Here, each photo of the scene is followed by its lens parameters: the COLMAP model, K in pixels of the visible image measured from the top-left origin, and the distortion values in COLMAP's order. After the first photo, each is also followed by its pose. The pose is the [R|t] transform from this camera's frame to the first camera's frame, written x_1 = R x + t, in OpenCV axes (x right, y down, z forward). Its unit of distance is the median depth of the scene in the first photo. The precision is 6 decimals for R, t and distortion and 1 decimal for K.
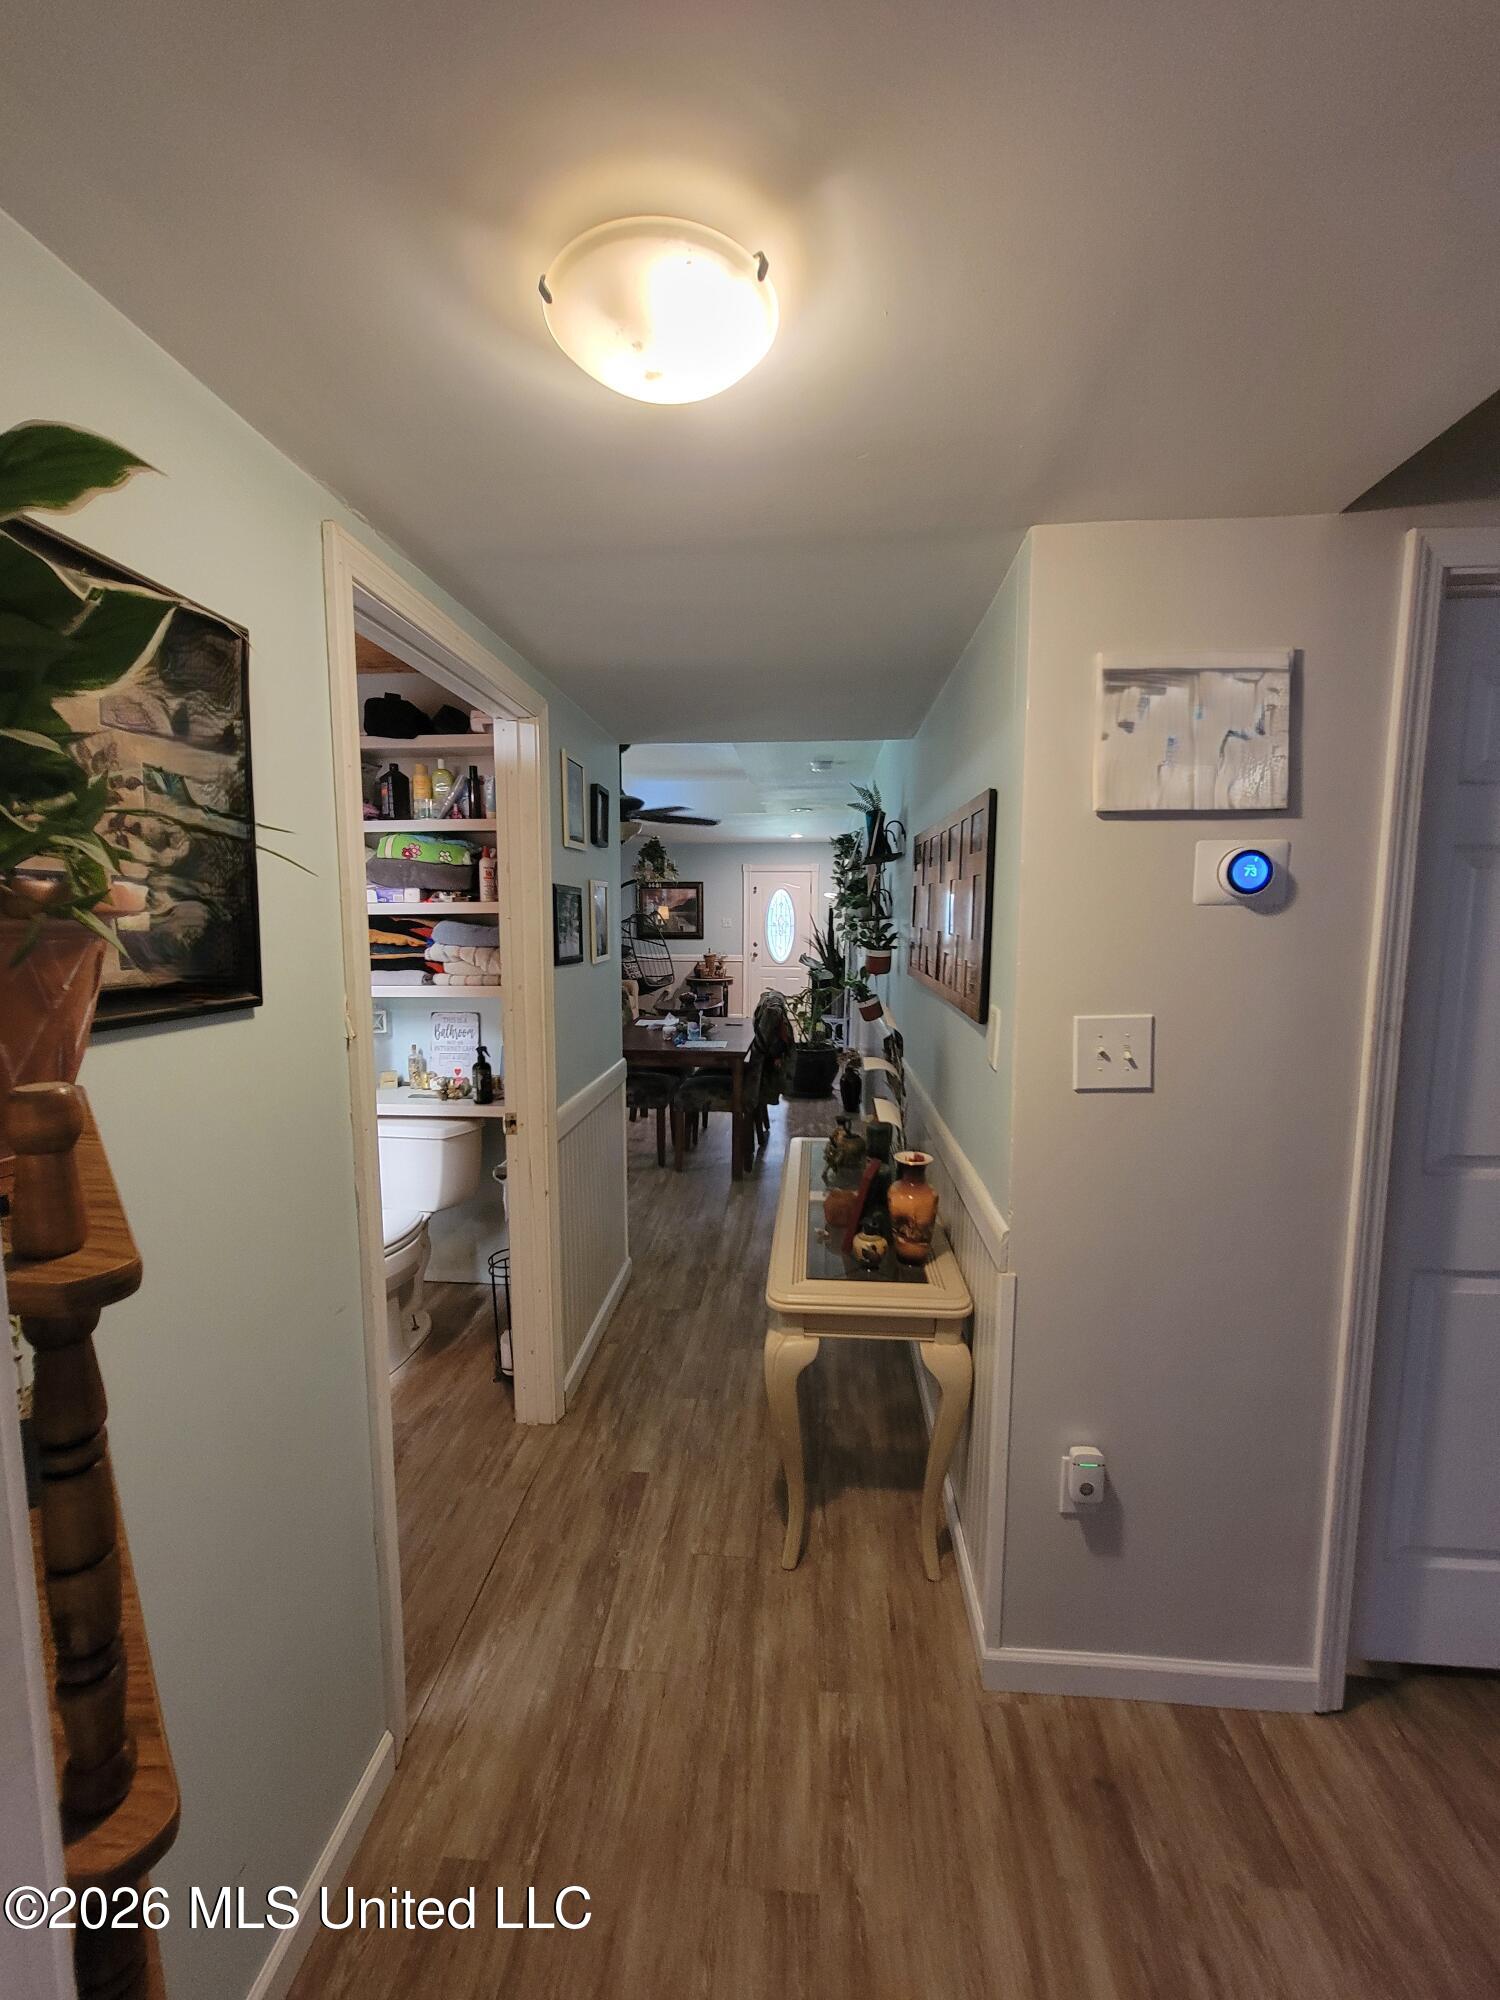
lens RADIAL K [[813.2, 0, 745.7], [0, 813.2, 996.4], [0, 0, 1]] dist [-0.011978, 0.000717]
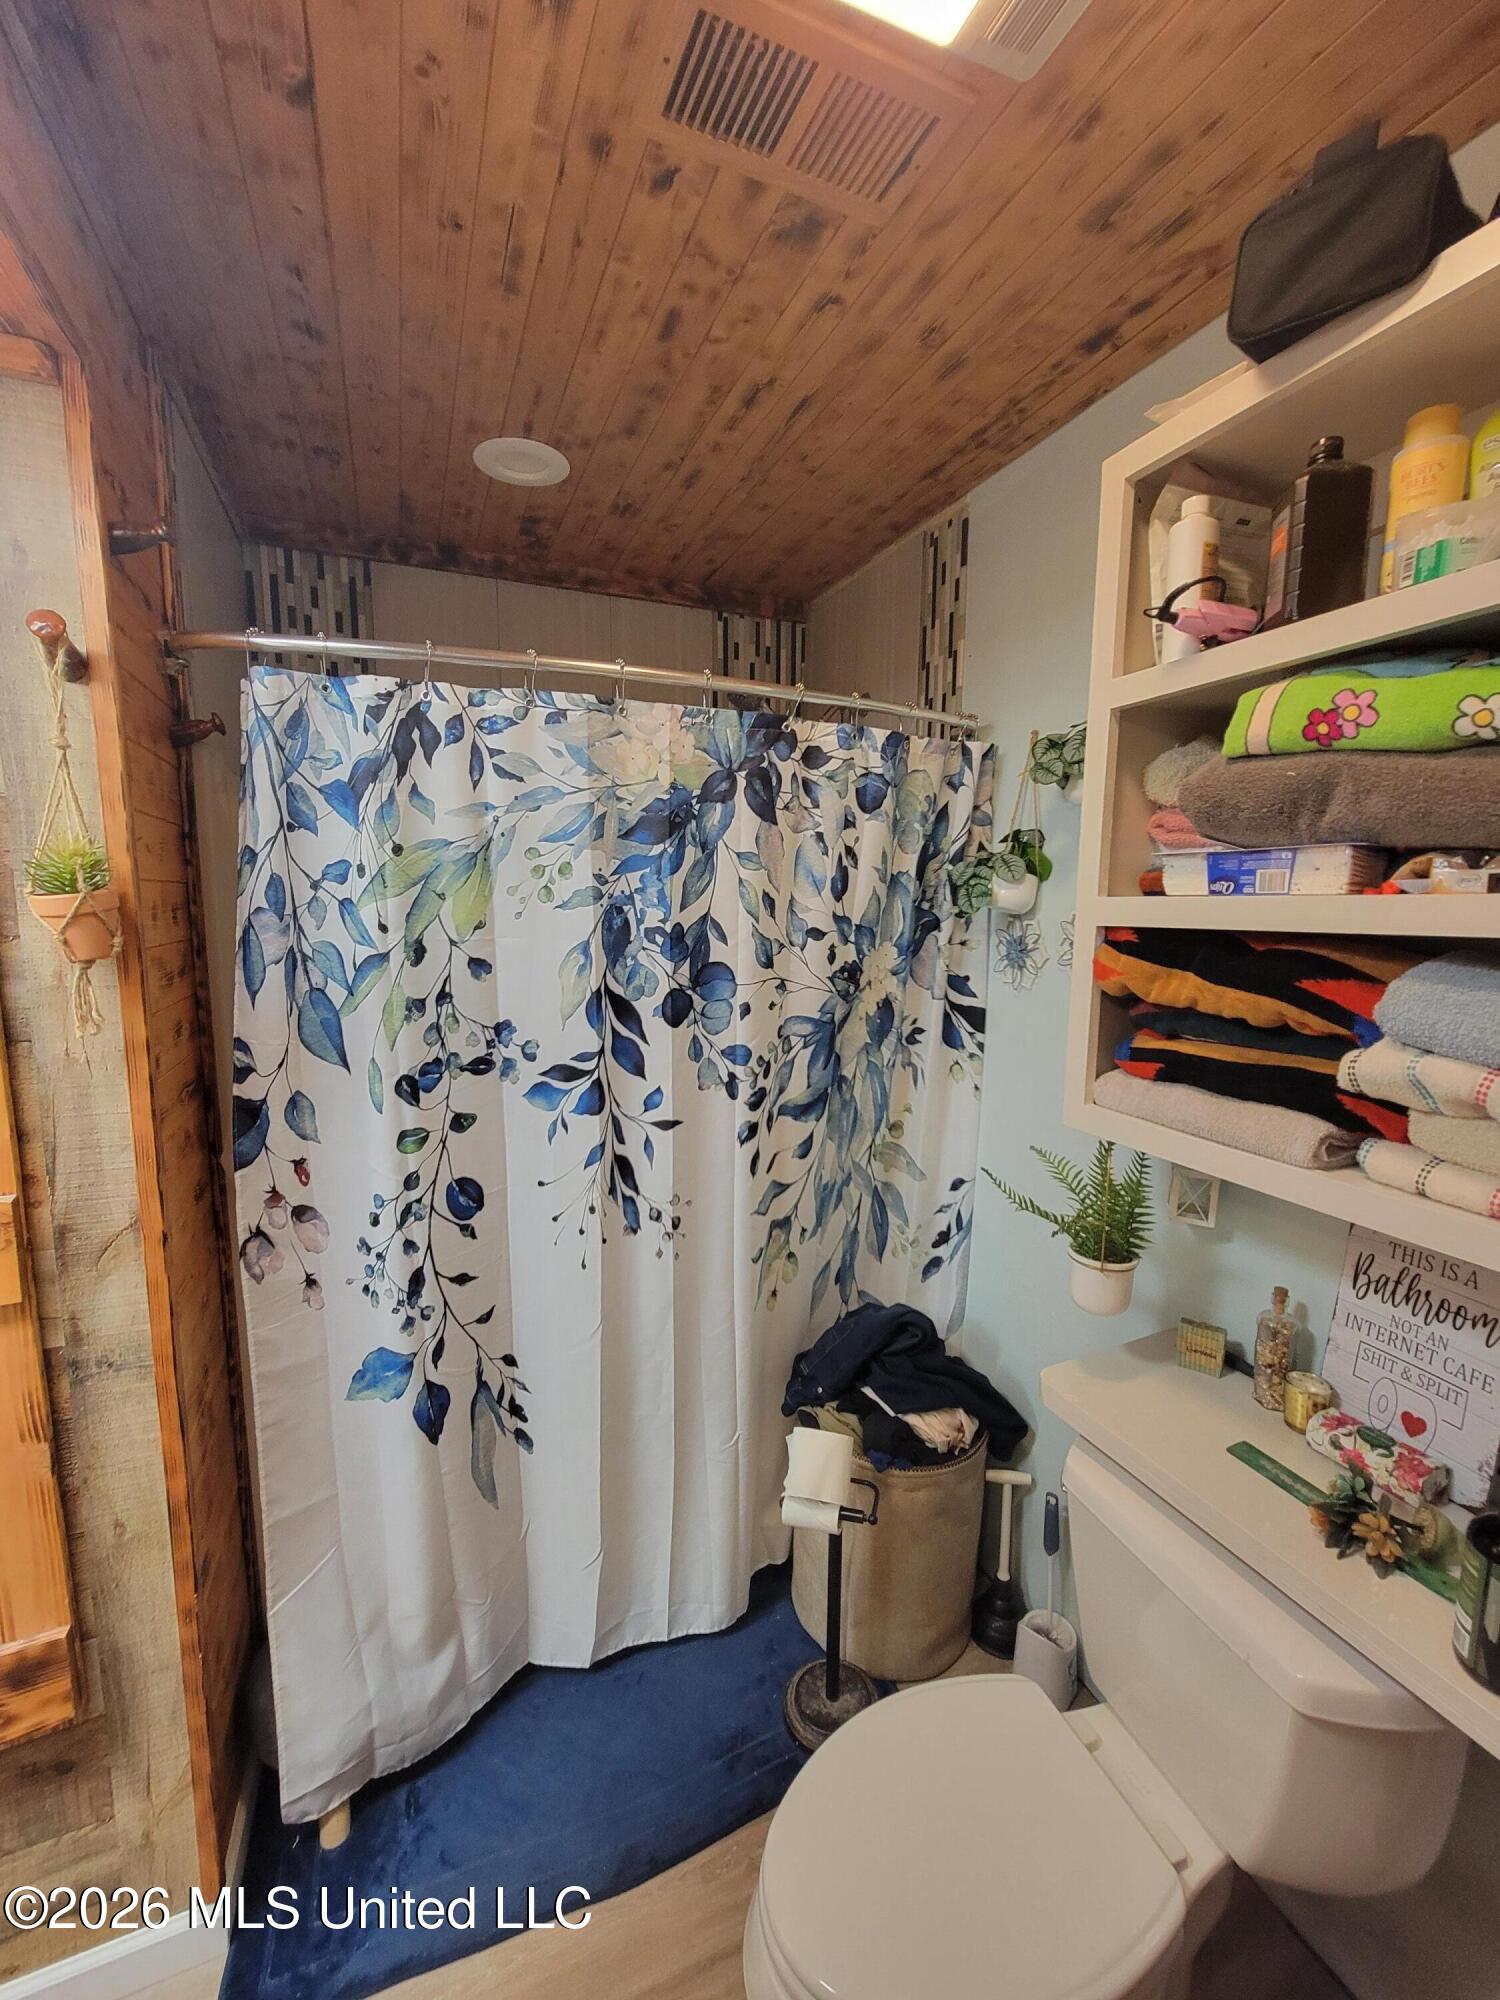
lens RADIAL K [[813.2, 0, 745.1], [0, 813.2, 1005.6], [0, 0, 1]] dist [-0.011978, 0.000717]
pose [[0.458611, 0.127219, -0.879483, -0.238569], [-0.107310, 0.990385, 0.087304, -0.077110], [0.882134, 0.054339, 0.467854, 0.669636]]
